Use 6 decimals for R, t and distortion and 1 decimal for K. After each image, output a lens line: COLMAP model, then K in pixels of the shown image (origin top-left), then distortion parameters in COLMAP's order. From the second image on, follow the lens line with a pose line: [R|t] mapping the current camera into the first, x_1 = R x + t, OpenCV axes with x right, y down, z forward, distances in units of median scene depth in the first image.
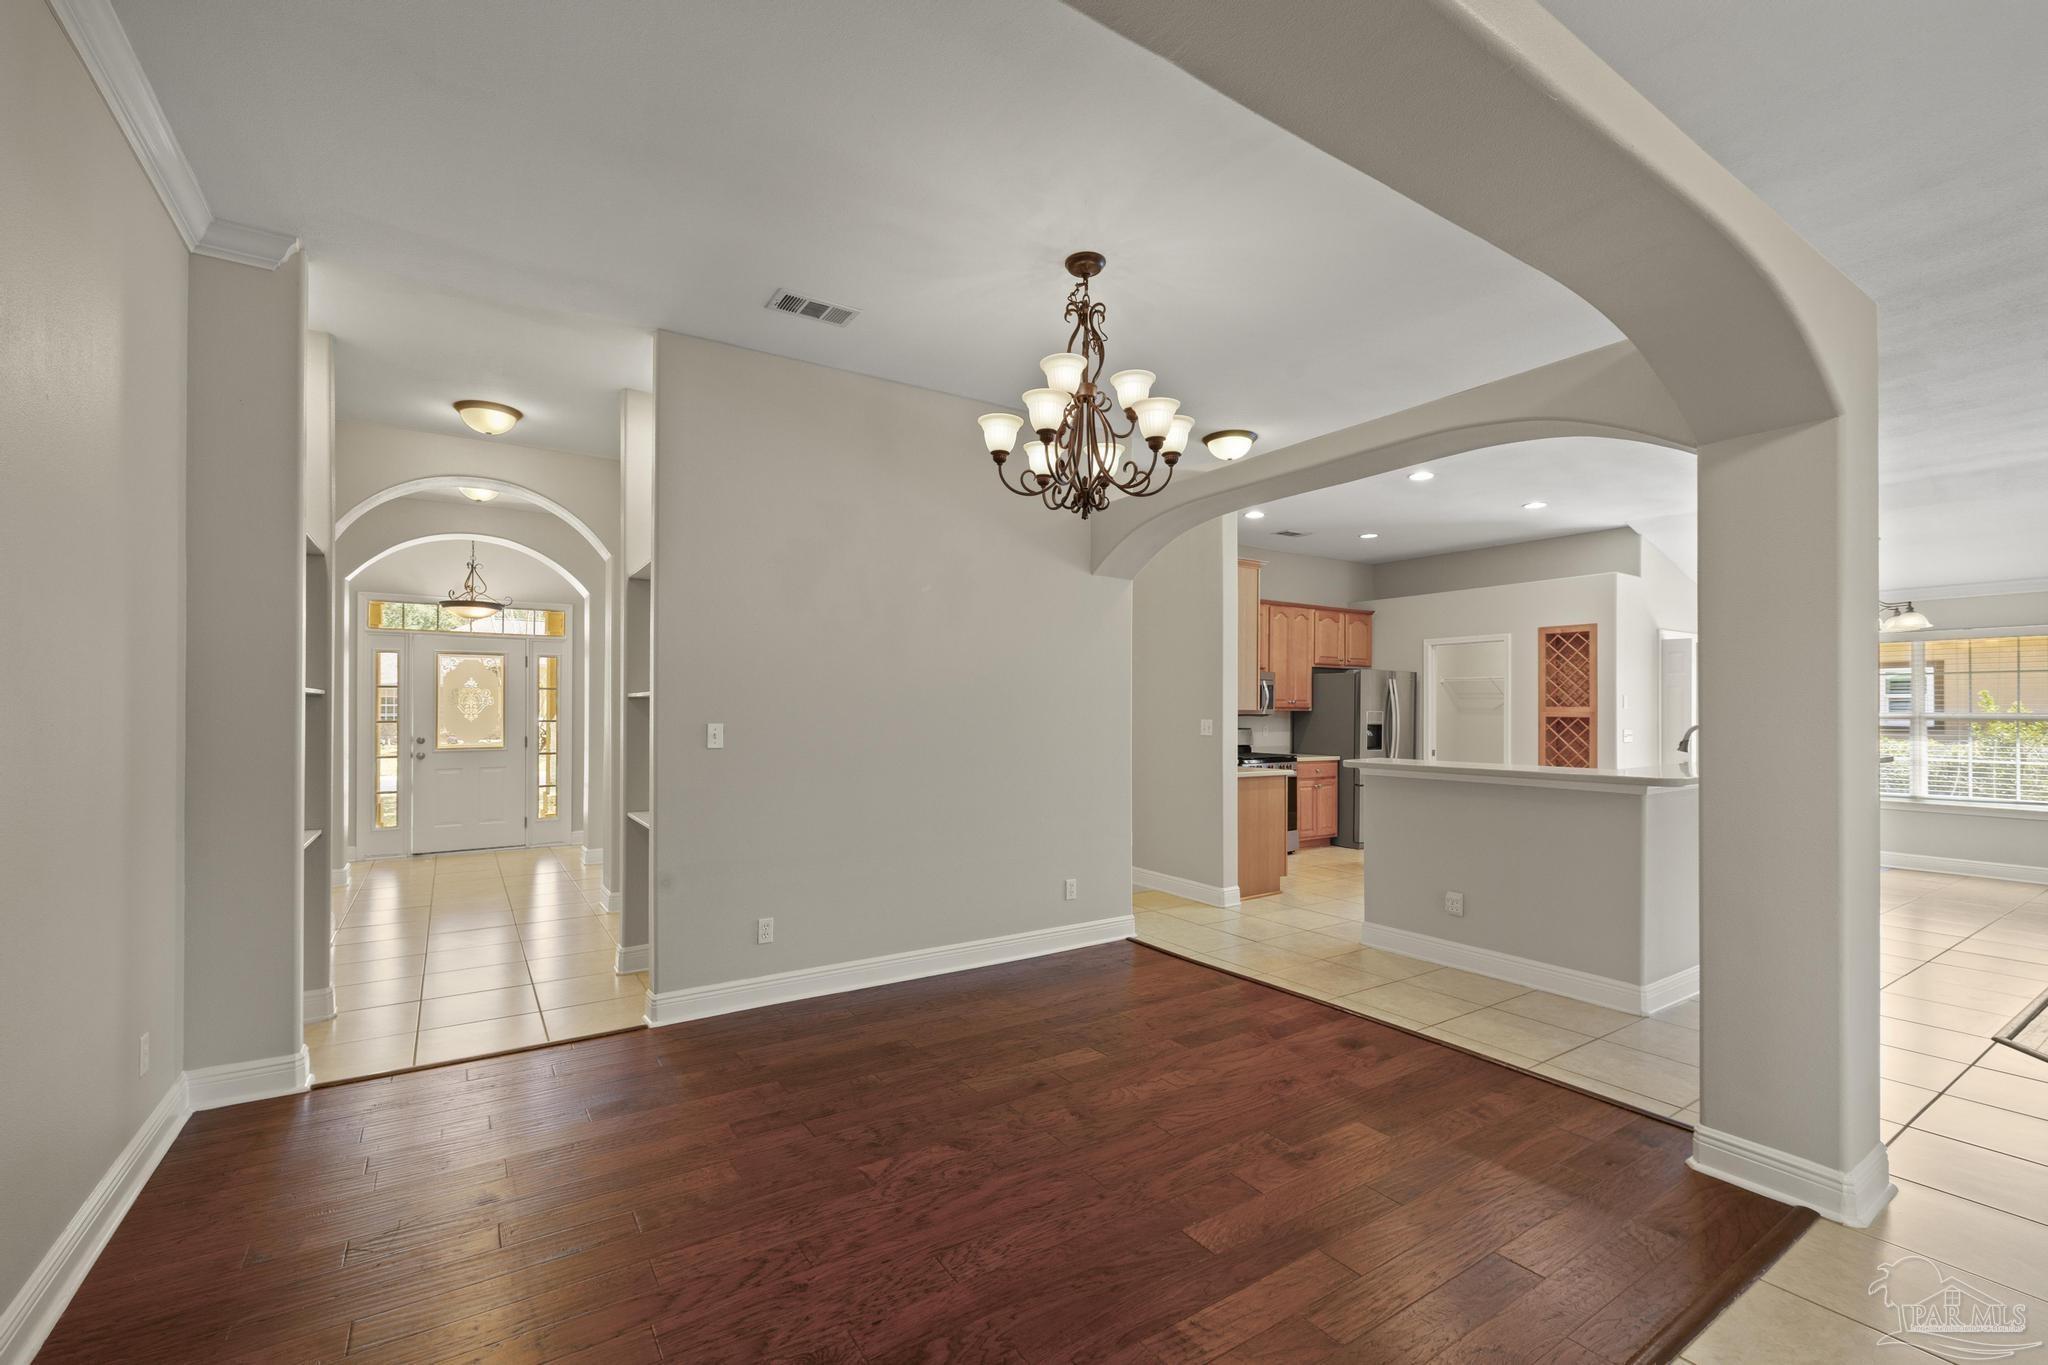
lens RADIAL K [[871.0, 0, 1020.1], [0, 871.0, 701.7], [0, 0, 1]] dist [0.002360, 0.000443]
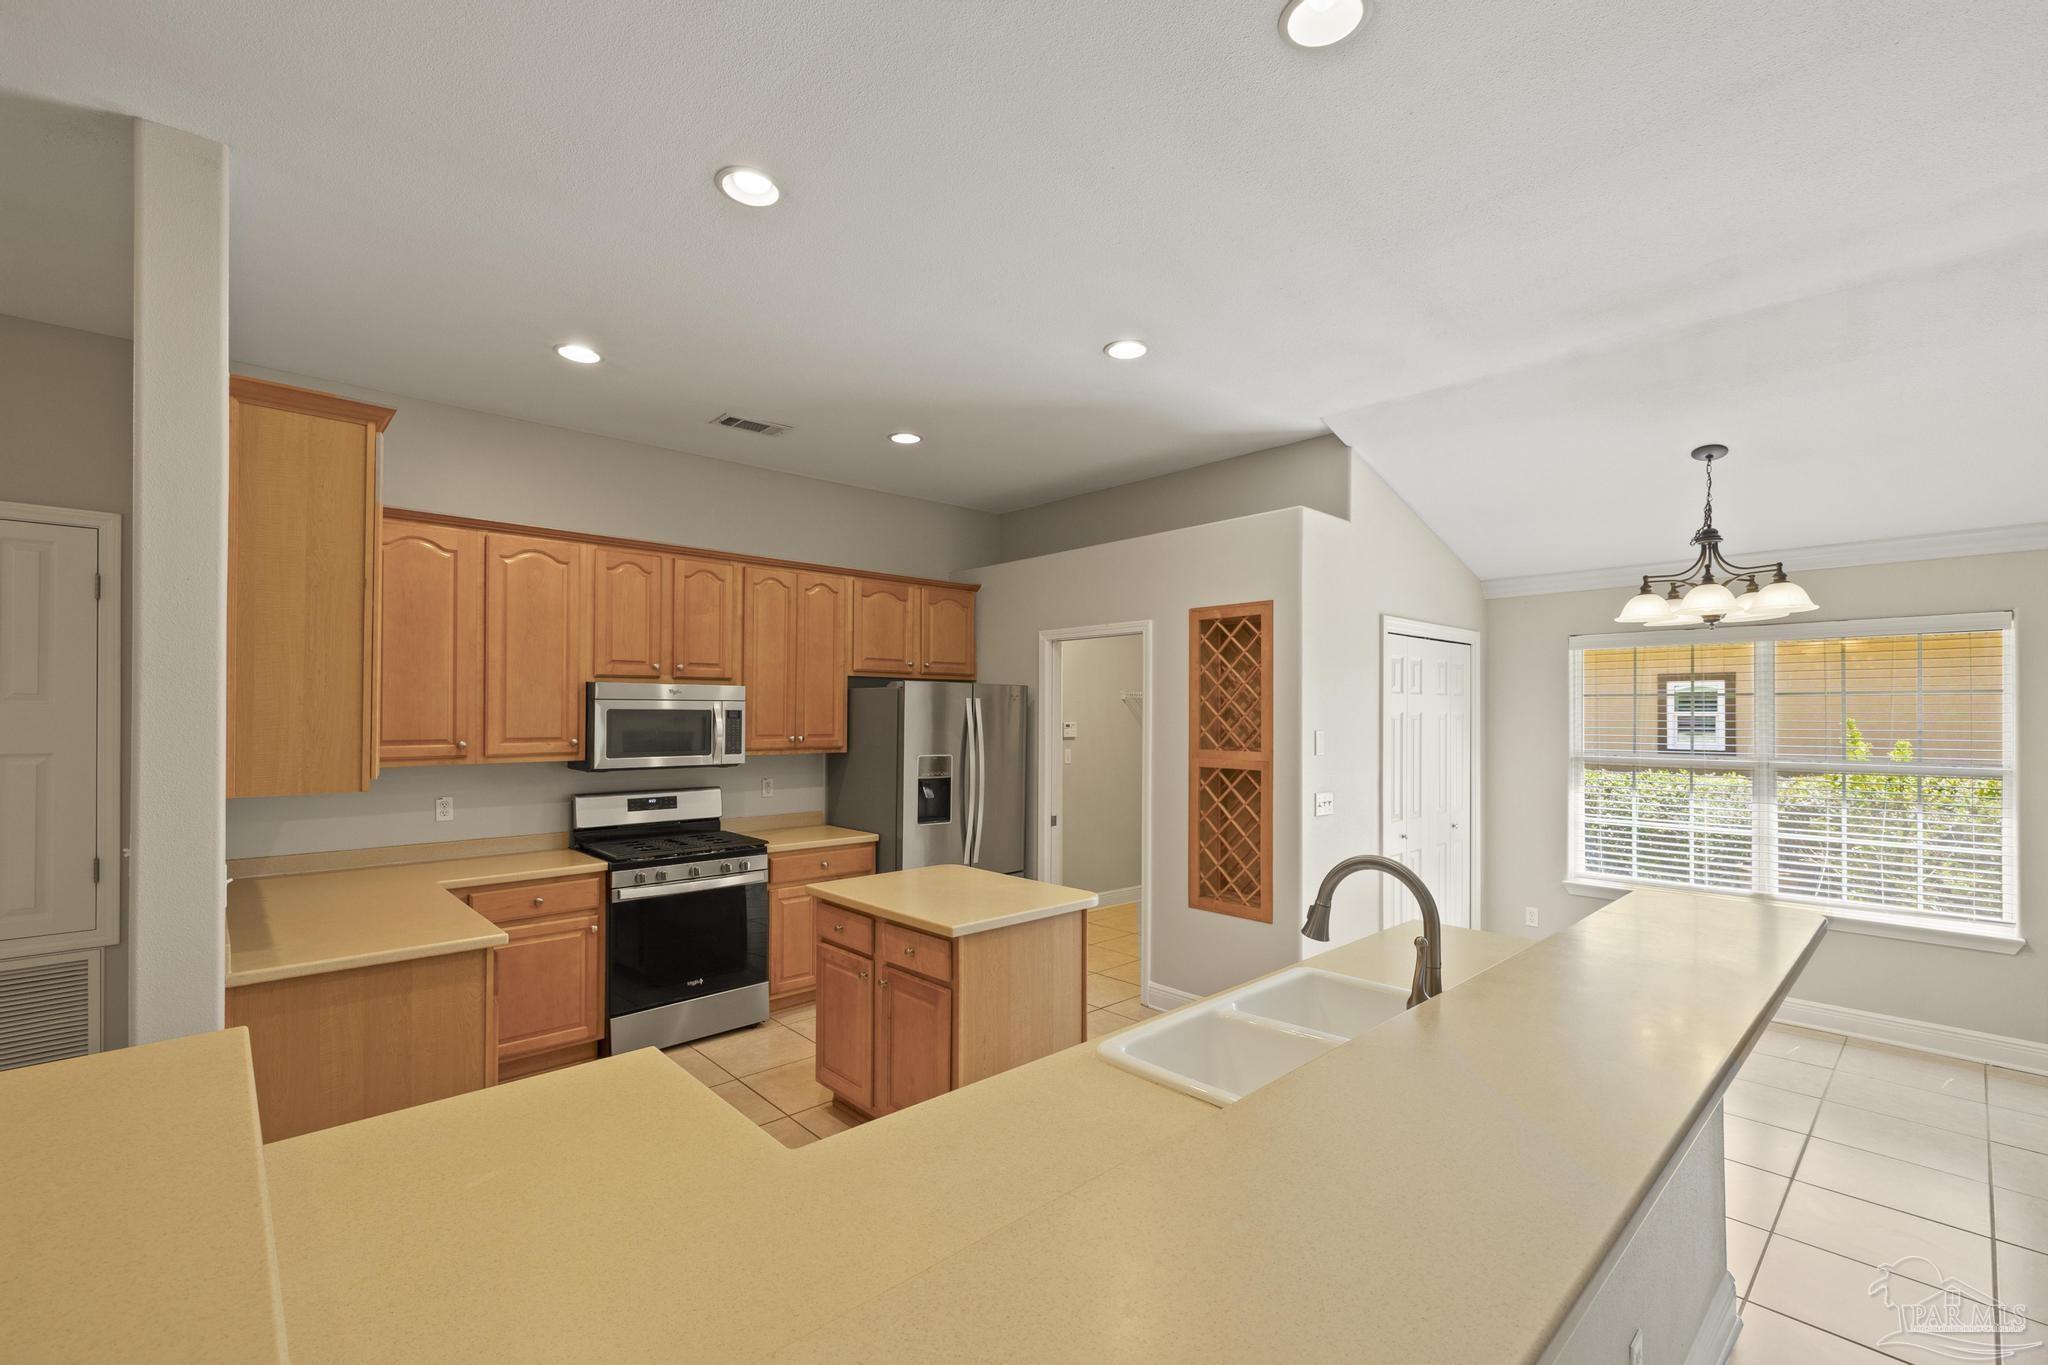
lens RADIAL K [[871.0, 0, 1020.1], [0, 871.0, 701.7], [0, 0, 1]] dist [0.002360, 0.000443]
pose [[0.987293, 0.001812, 0.158900, 0.408096], [-0.000525, 0.999967, -0.008144, -0.020619], [-0.158910, 0.007957, 0.987261, 0.472471]]
